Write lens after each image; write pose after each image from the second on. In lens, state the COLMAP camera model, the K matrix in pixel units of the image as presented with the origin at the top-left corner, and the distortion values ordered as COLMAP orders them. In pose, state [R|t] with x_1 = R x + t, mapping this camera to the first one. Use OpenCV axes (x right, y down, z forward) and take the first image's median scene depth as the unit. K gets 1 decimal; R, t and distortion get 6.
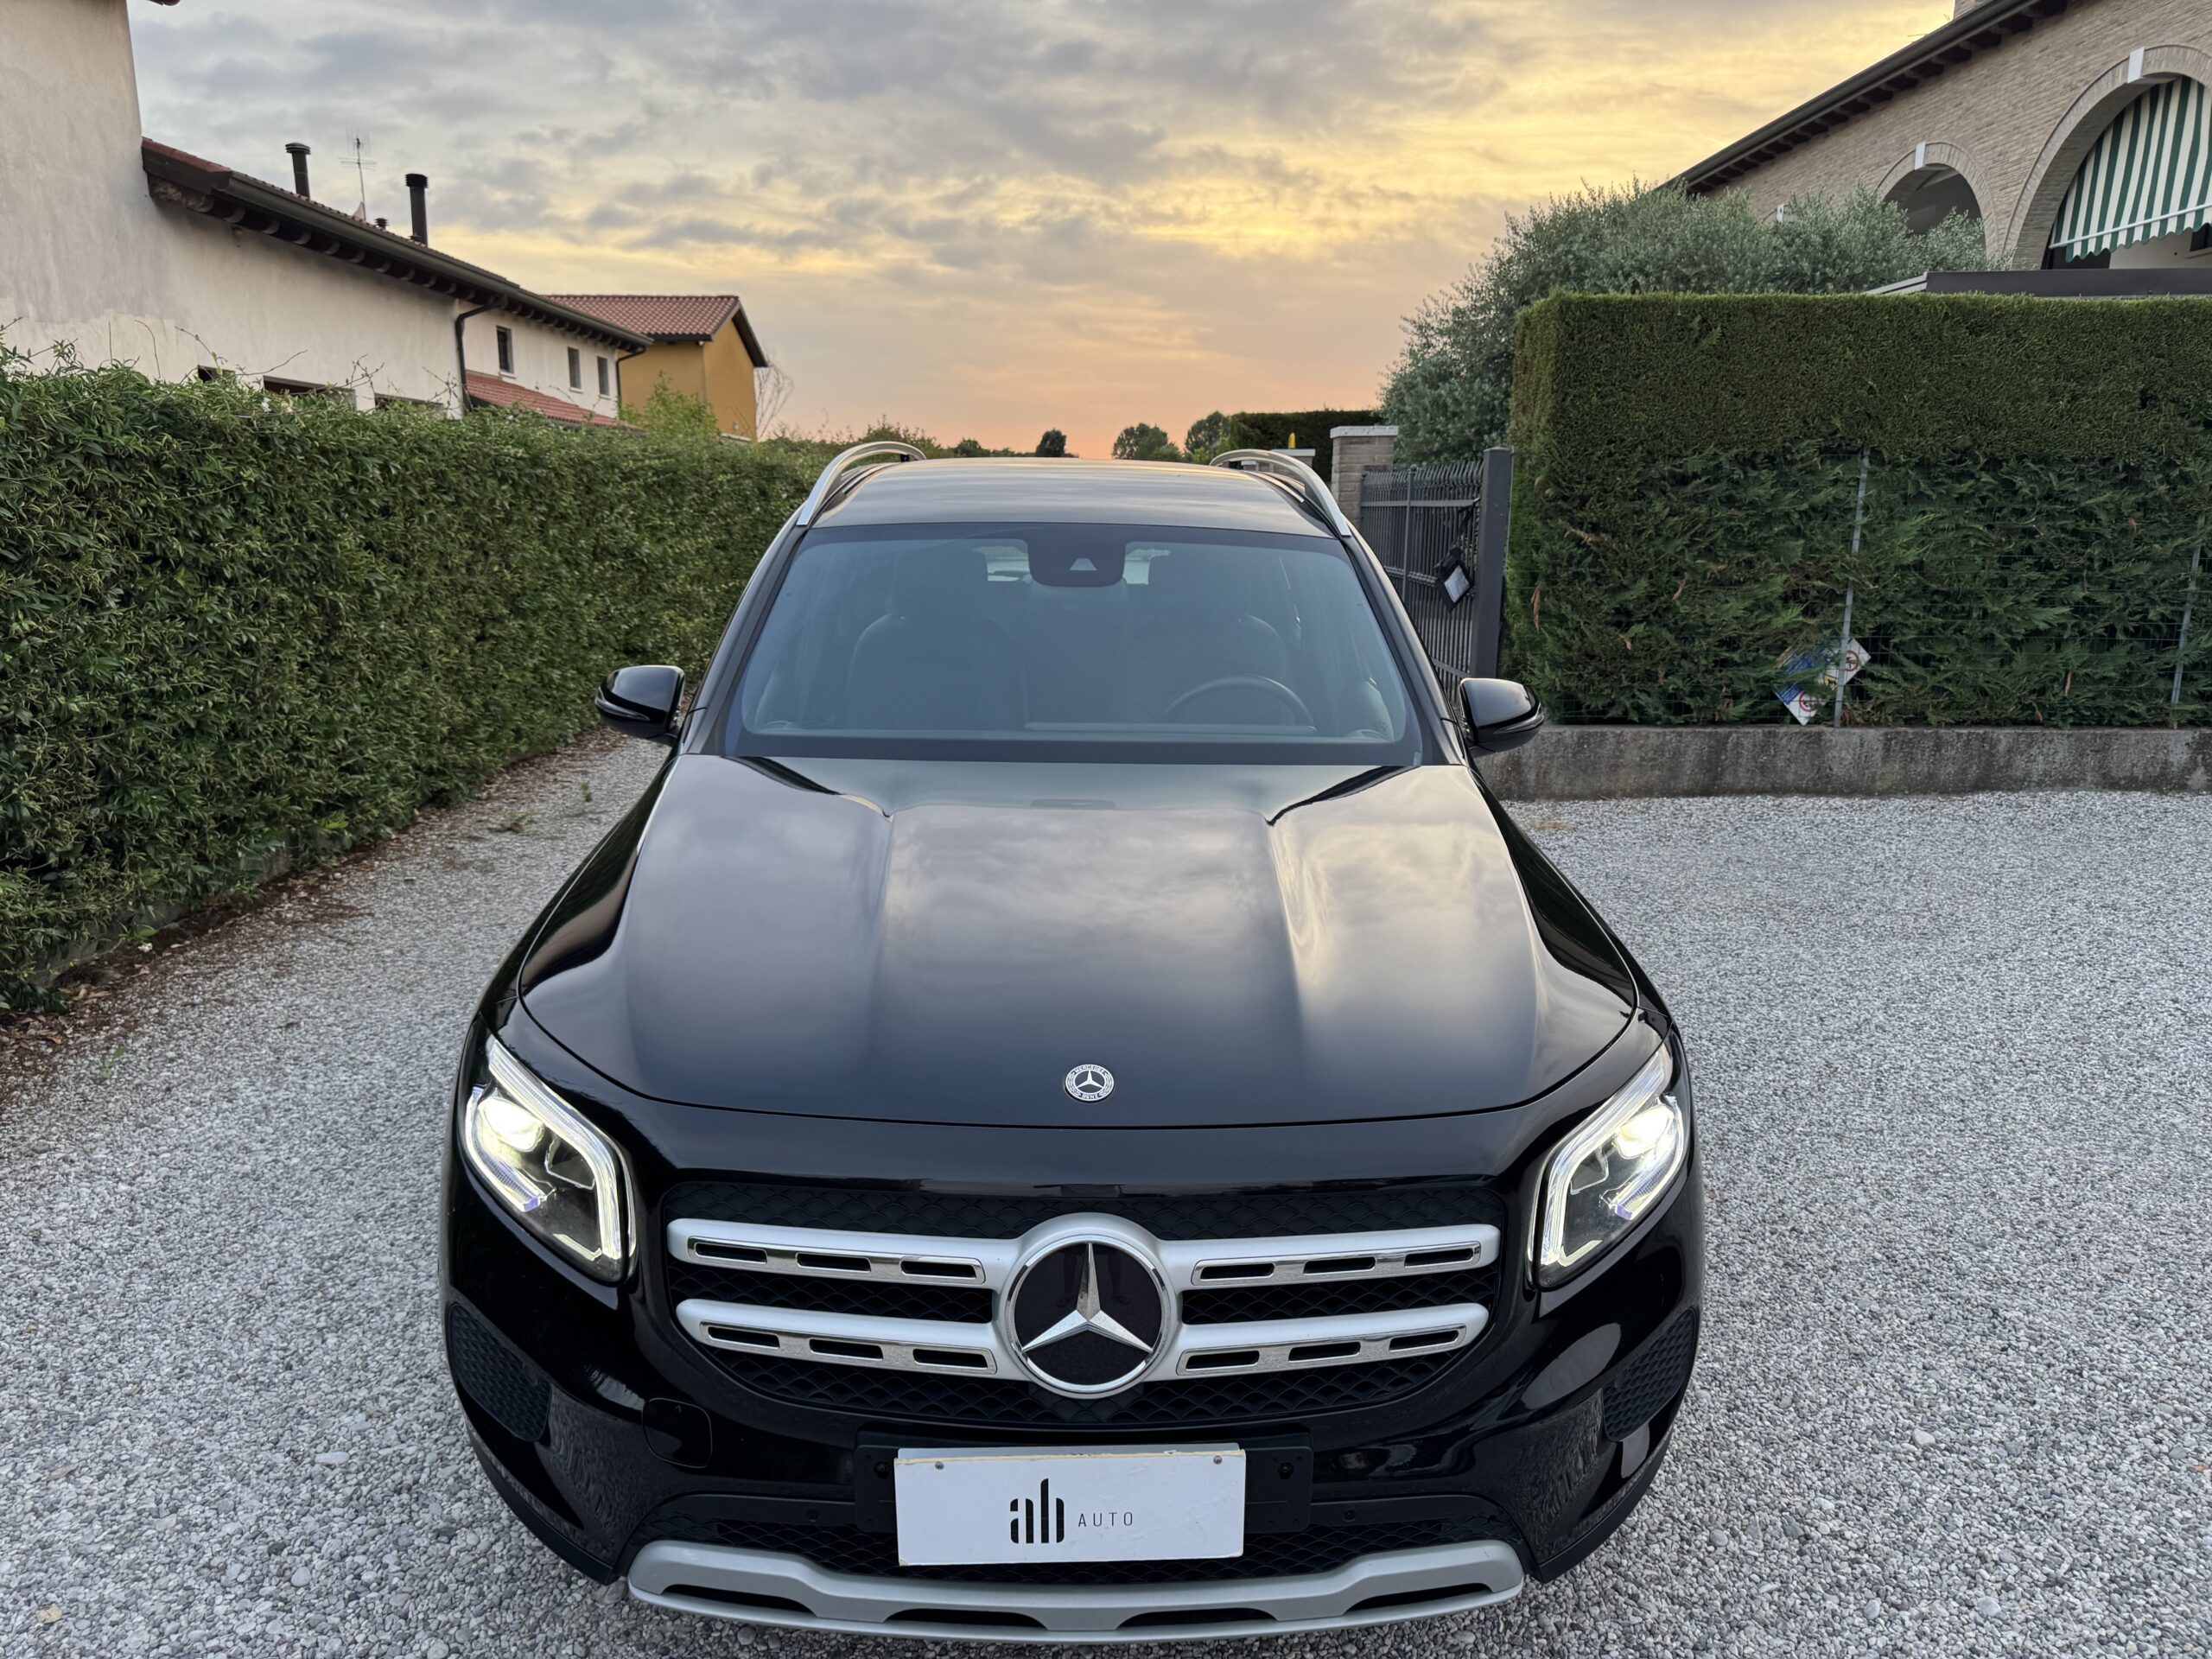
lens RADIAL K [[1629.8, 0, 1089.4], [0, 1629.8, 835.7], [0, 0, 1]] dist [0.017873, -0.020537]
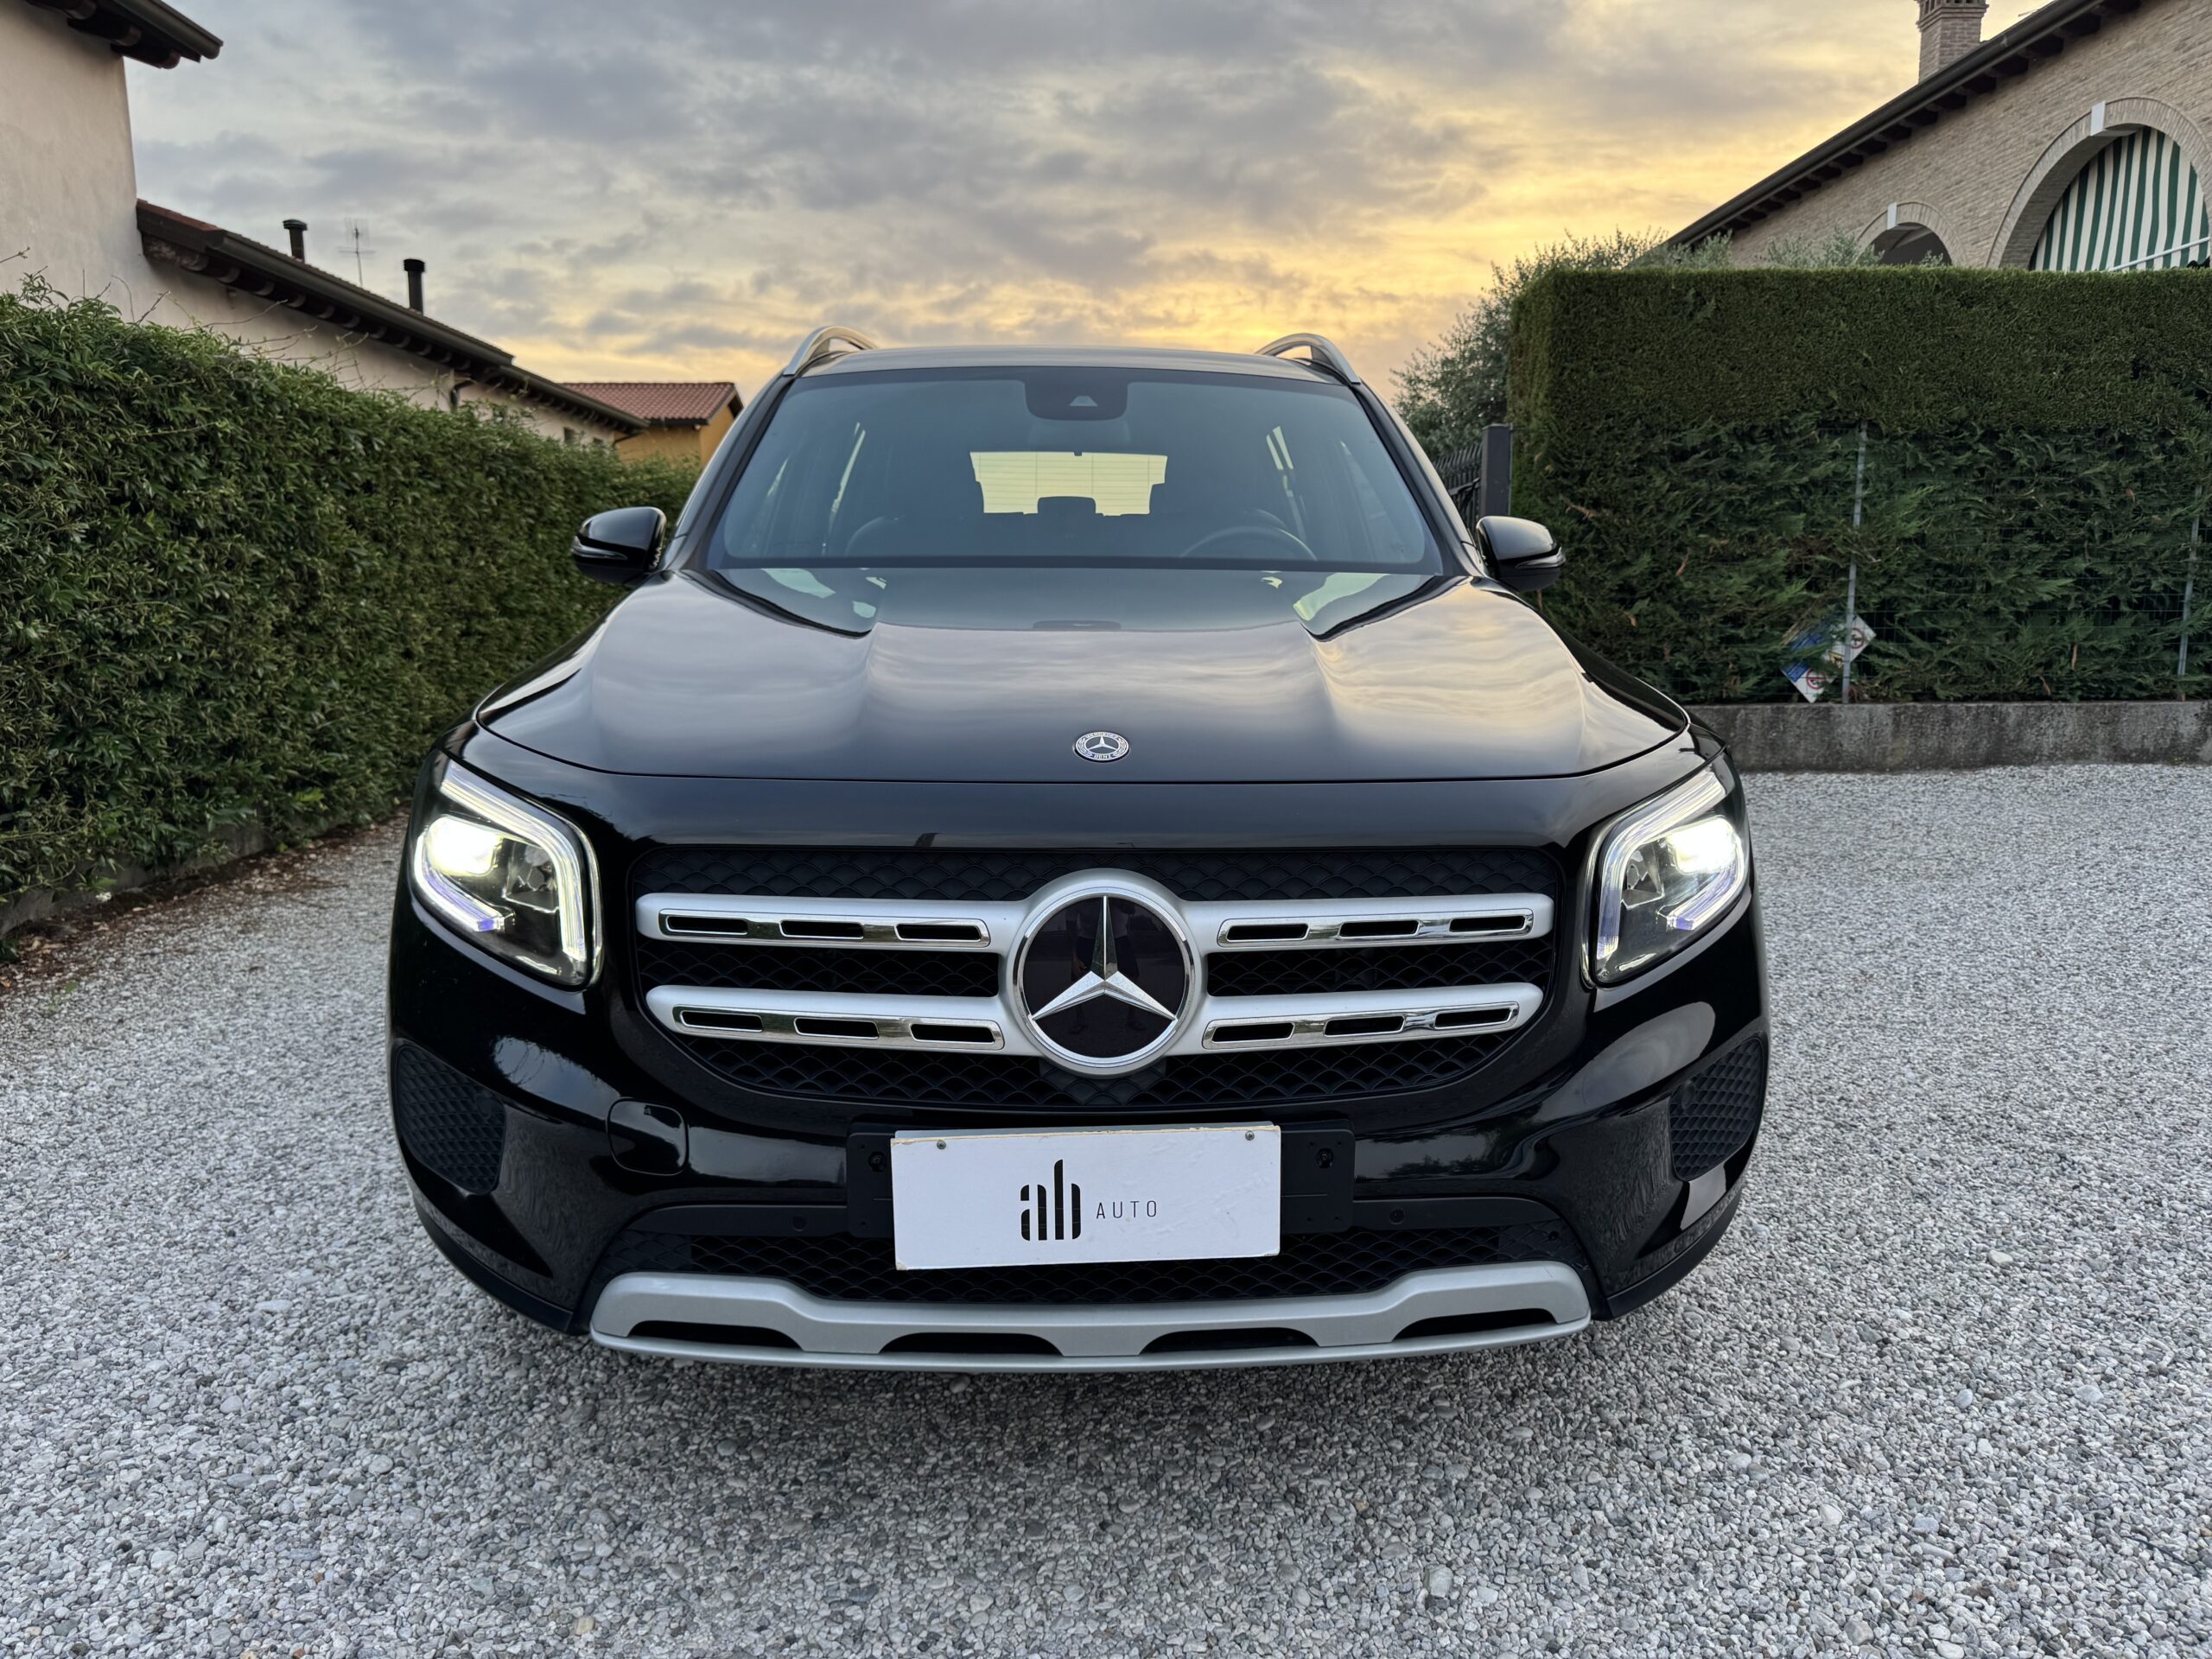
lens RADIAL K [[1629.8, 0, 1117.6], [0, 1629.8, 834.8], [0, 0, 1]] dist [0.017873, -0.020537]
pose [[0.999750, -0.013427, 0.017899, -0.002995], [0.014525, 0.997928, -0.062677, 0.098105], [-0.017021, 0.062922, 0.997873, 0.035616]]
